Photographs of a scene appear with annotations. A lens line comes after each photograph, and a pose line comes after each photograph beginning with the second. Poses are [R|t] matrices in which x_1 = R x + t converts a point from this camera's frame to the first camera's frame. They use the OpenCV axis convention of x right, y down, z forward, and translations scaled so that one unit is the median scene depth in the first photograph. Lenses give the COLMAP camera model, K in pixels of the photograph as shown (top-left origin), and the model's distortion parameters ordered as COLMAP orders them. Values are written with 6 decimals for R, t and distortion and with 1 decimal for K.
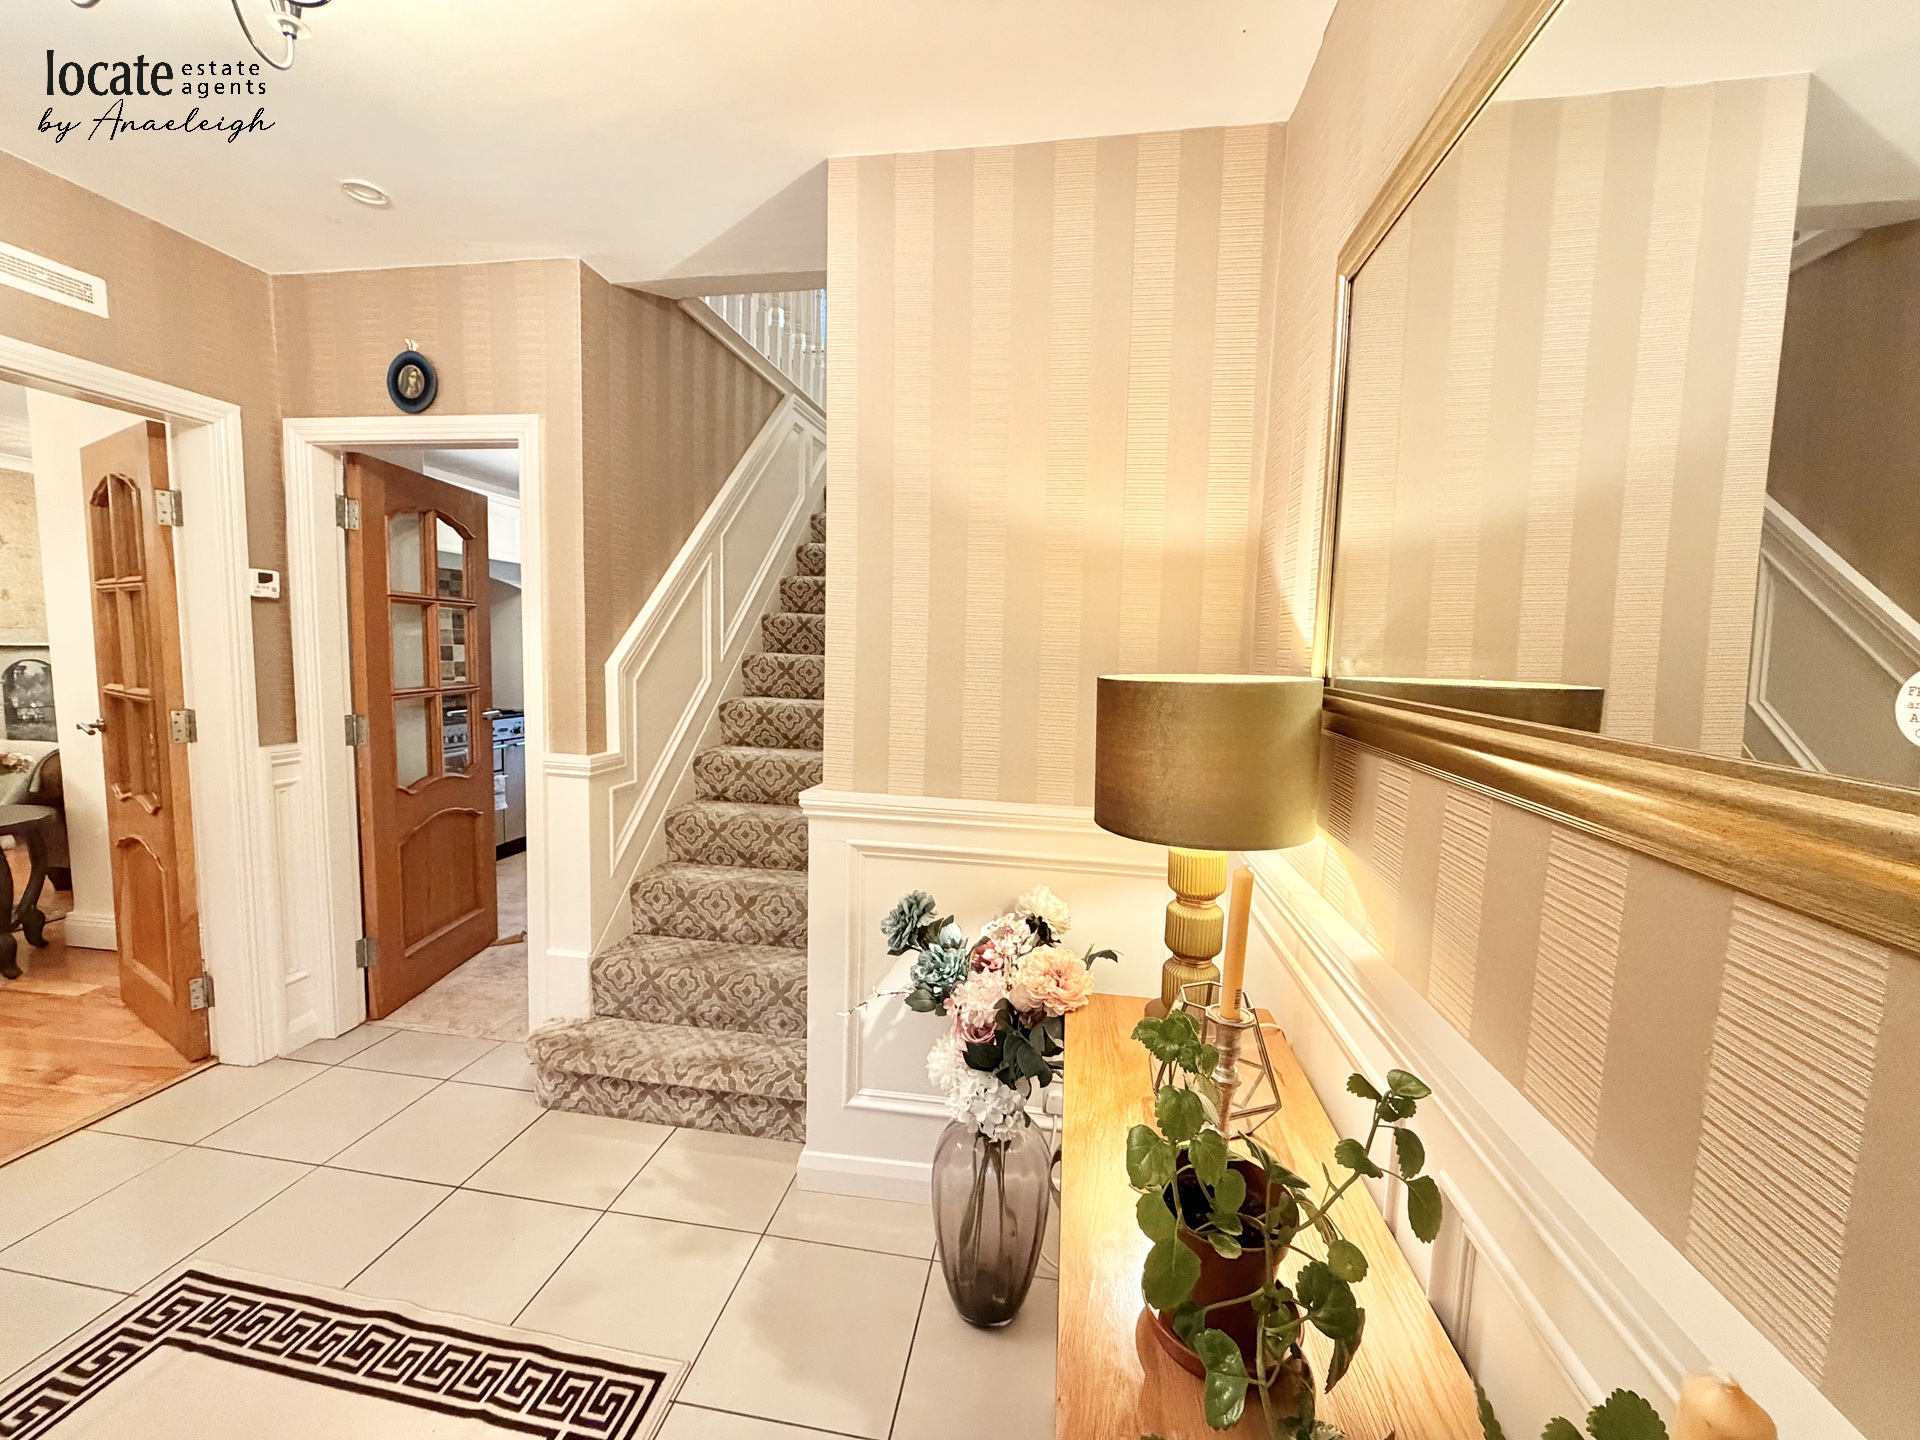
lens RADIAL K [[765.5, 0, 955.1], [0, 765.5, 723.6], [0, 0, 1]] dist [0.000394, -0.000176]
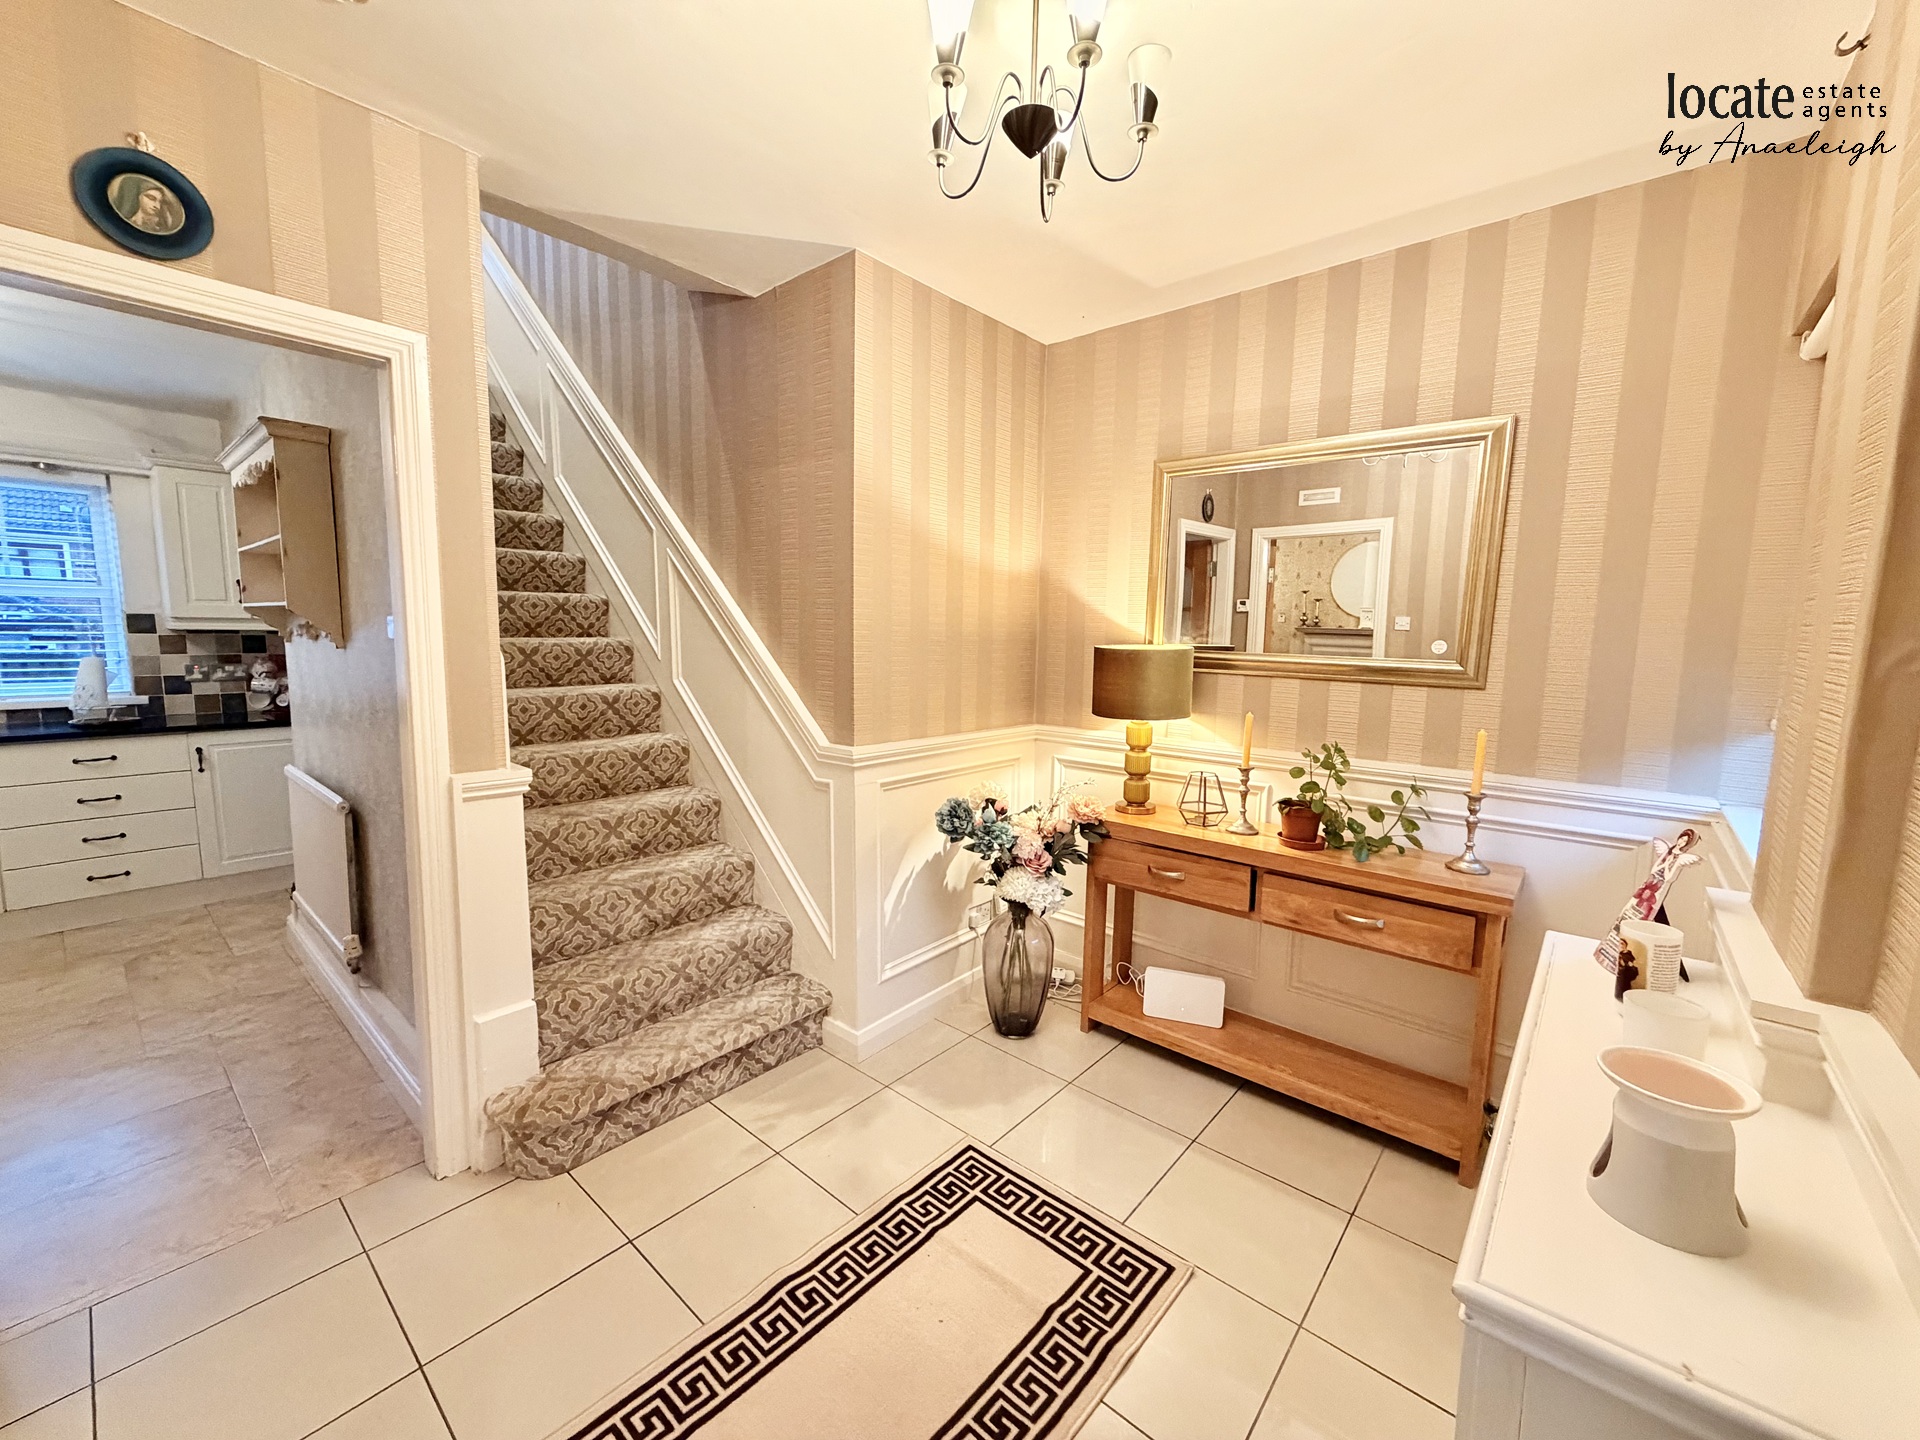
lens RADIAL K [[765.5, 0, 955.1], [0, 765.5, 723.6], [0, 0, 1]] dist [0.000394, -0.000176]
pose [[0.526664, -0.121766, 0.841308, -0.960905], [0.085033, 0.992270, 0.090384, -0.041548], [-0.845810, 0.023937, 0.532947, 0.153323]]
